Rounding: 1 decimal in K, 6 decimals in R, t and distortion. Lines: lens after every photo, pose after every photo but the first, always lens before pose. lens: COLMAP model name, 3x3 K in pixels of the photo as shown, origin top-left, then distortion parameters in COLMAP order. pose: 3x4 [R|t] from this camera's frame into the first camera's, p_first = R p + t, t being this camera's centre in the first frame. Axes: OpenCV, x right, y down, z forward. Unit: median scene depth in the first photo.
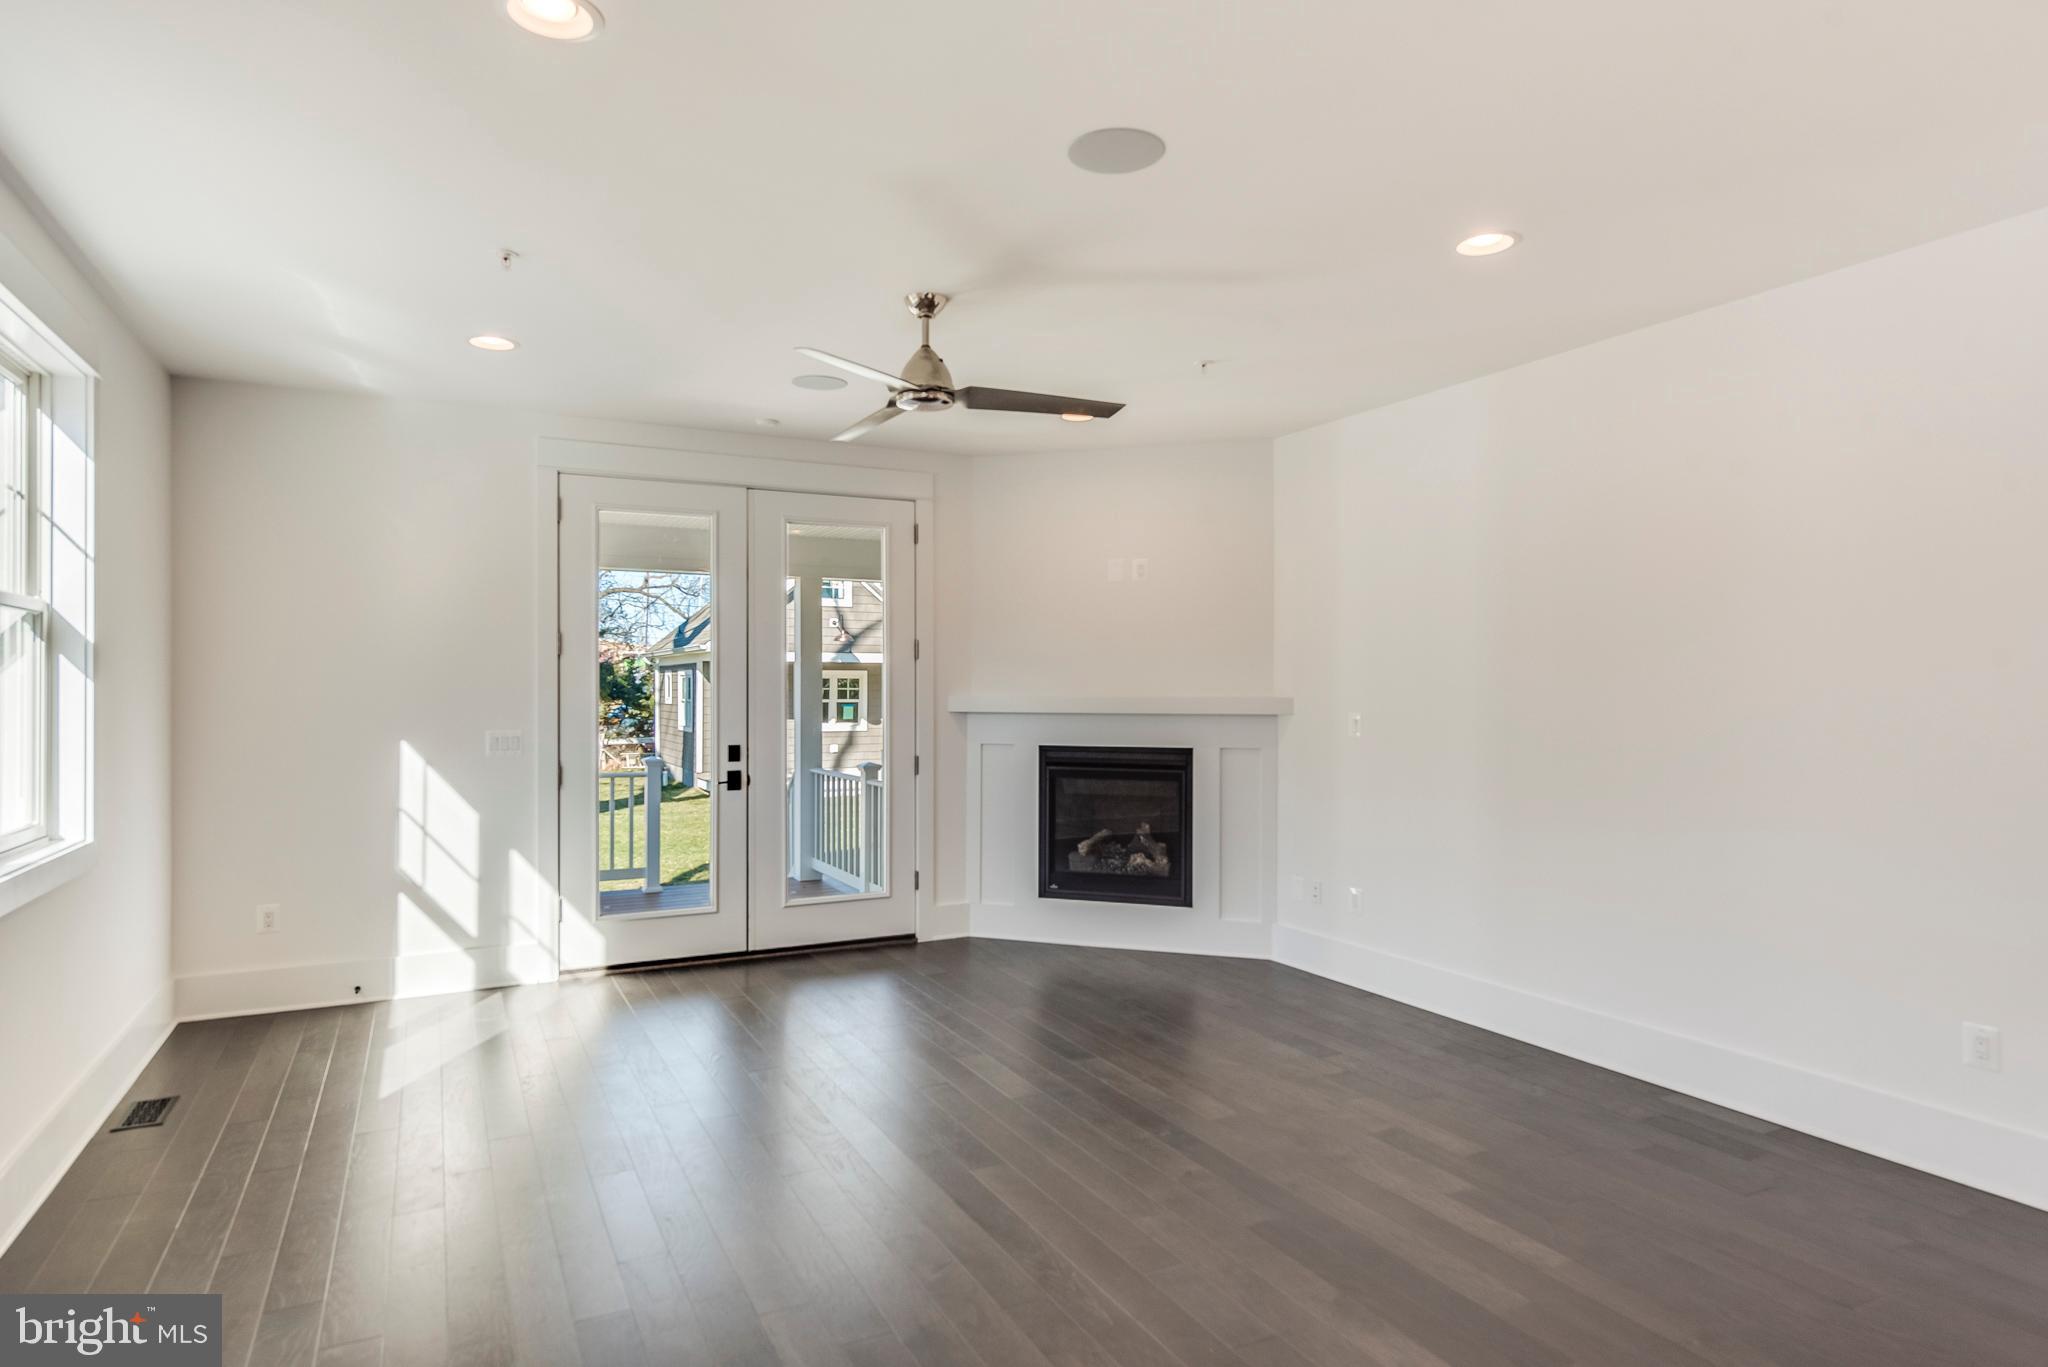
lens RADIAL K [[1150.8, 0, 1023.2], [0, 1150.8, 692.6], [0, 0, 1]] dist [0.004542, 0.000070]
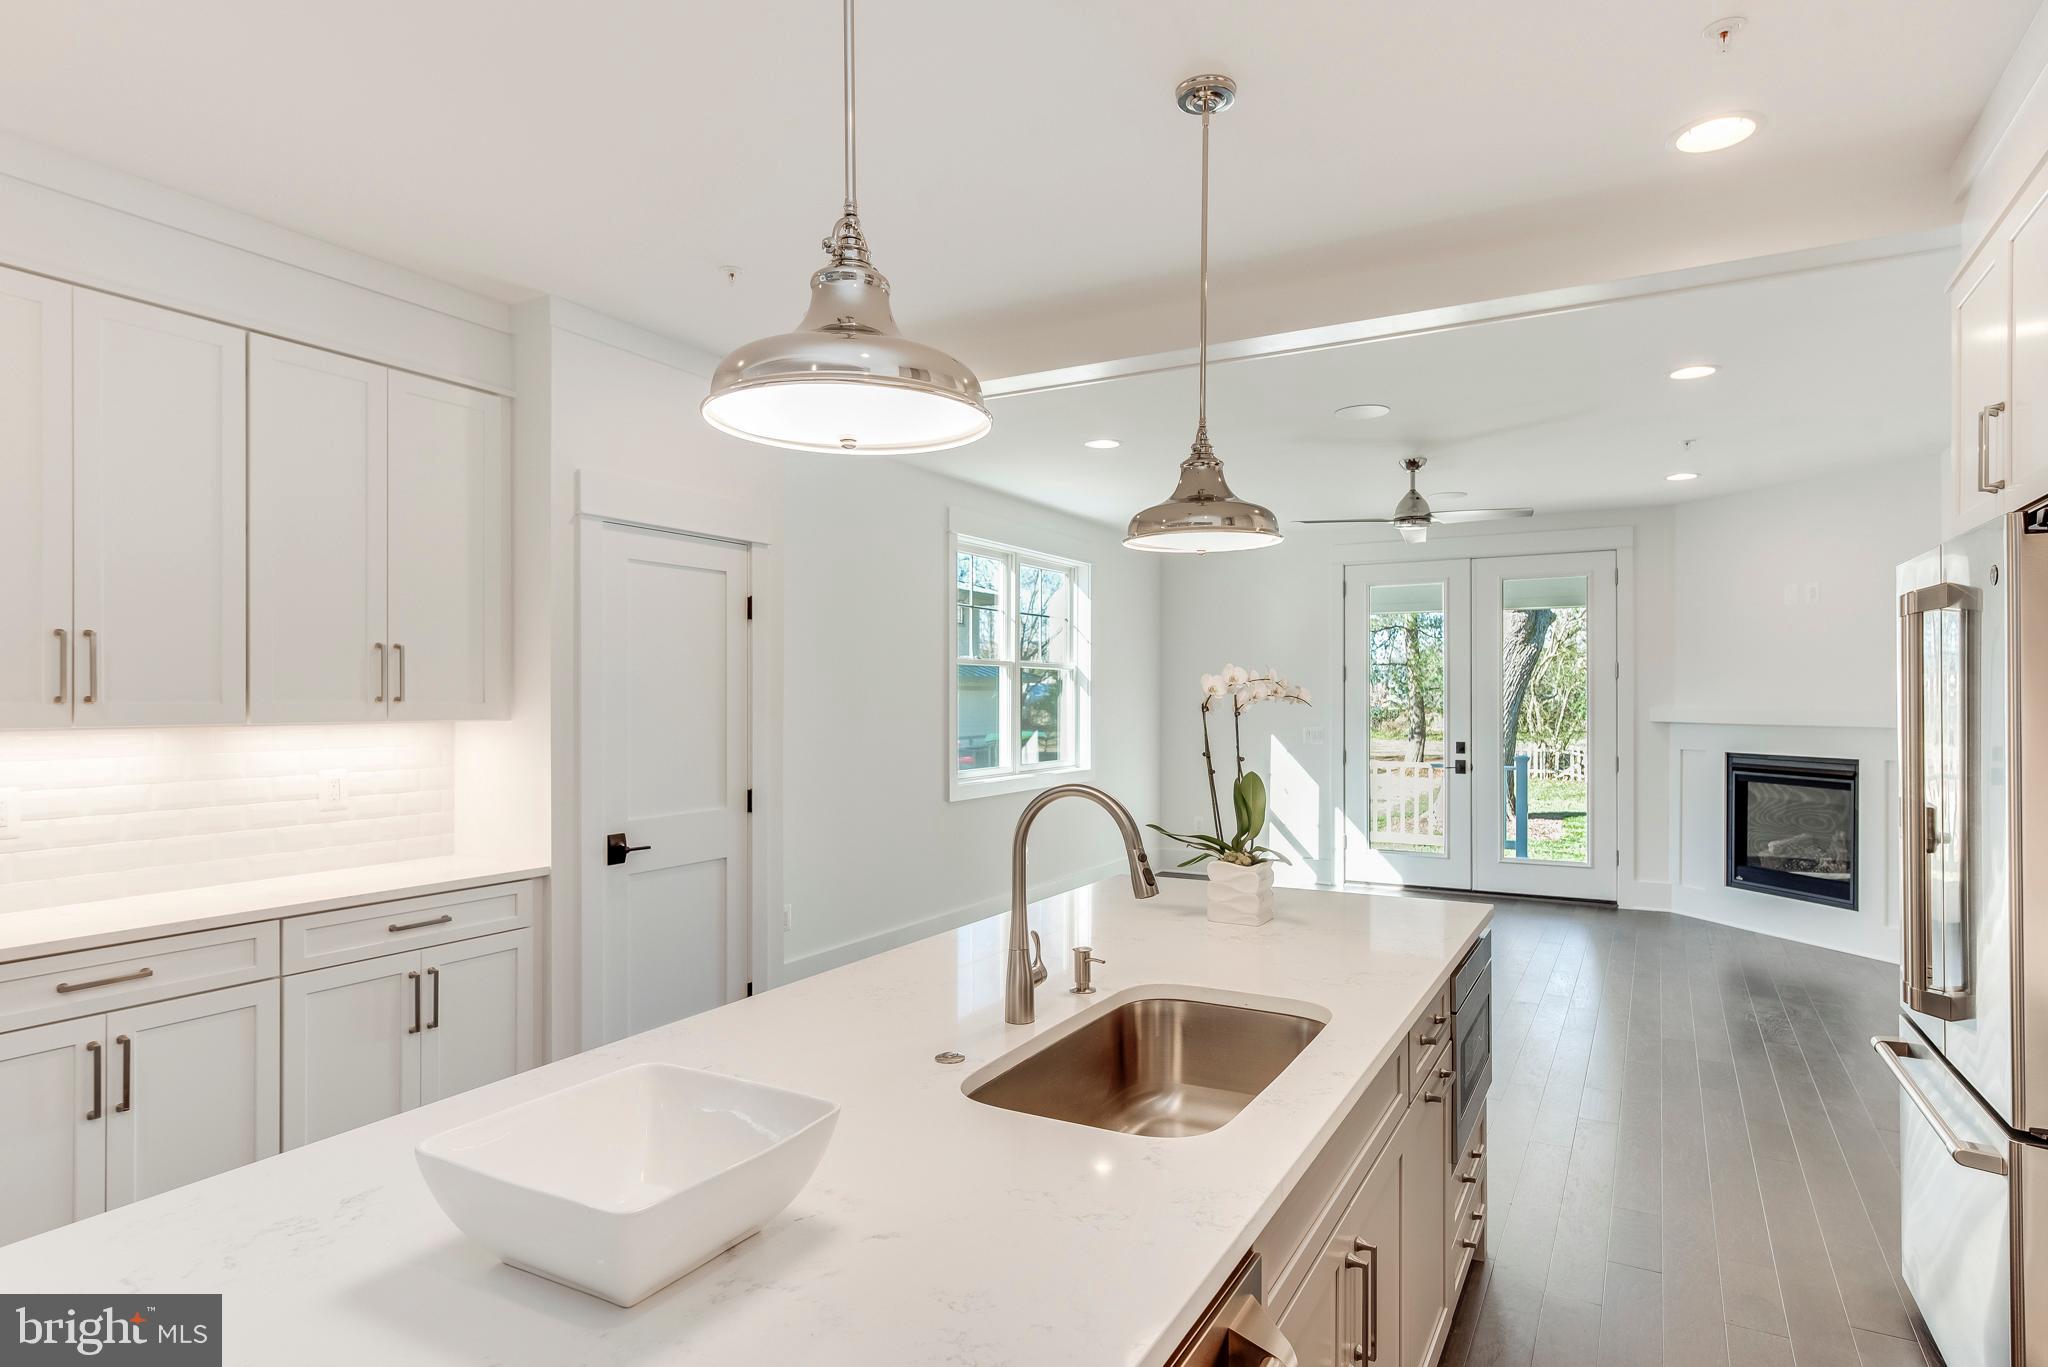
lens RADIAL K [[1130.3, 0, 1031.1], [0, 1130.3, 695.7], [0, 0, 1]] dist [0.010246, -0.000125]
pose [[0.556045, -0.002799, -0.831147, 0.606817], [-0.002279, 0.999985, -0.004892, -0.003158], [0.831149, 0.004615, 0.556031, -0.209345]]
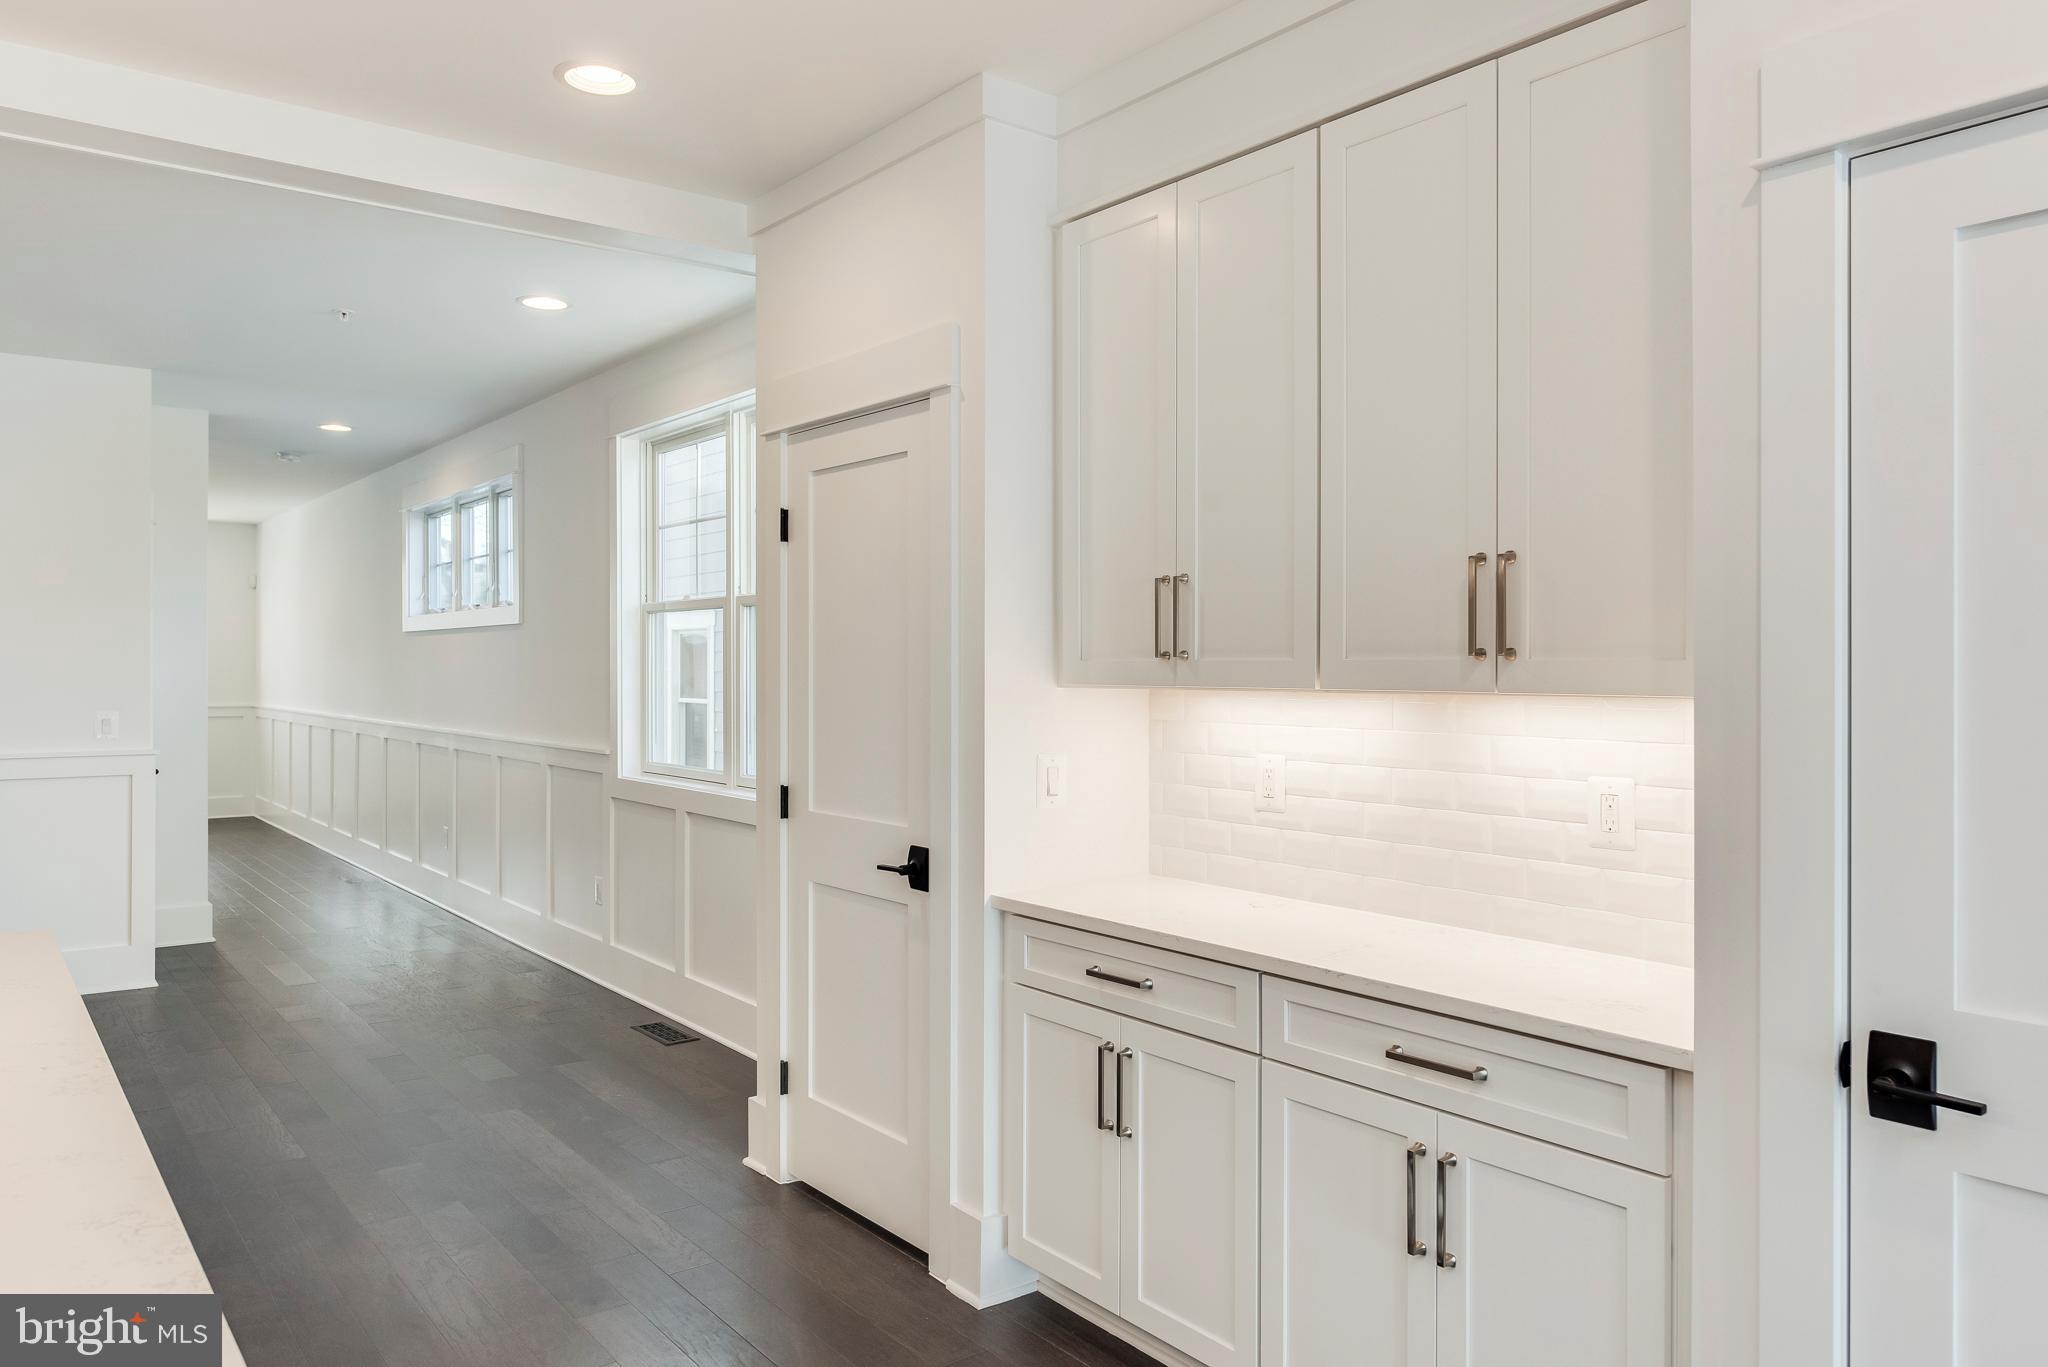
lens RADIAL K [[1395.2, 0, 1024.0], [0, 1395.2, 683.5], [0, 0, 1]] dist [-0.005700, 0.000679]
pose [[-0.982716, 0.000110, -0.185120, 0.158088], [-0.003098, 0.999850, 0.017039, -0.000870], [0.185094, 0.017318, -0.982568, 0.191276]]
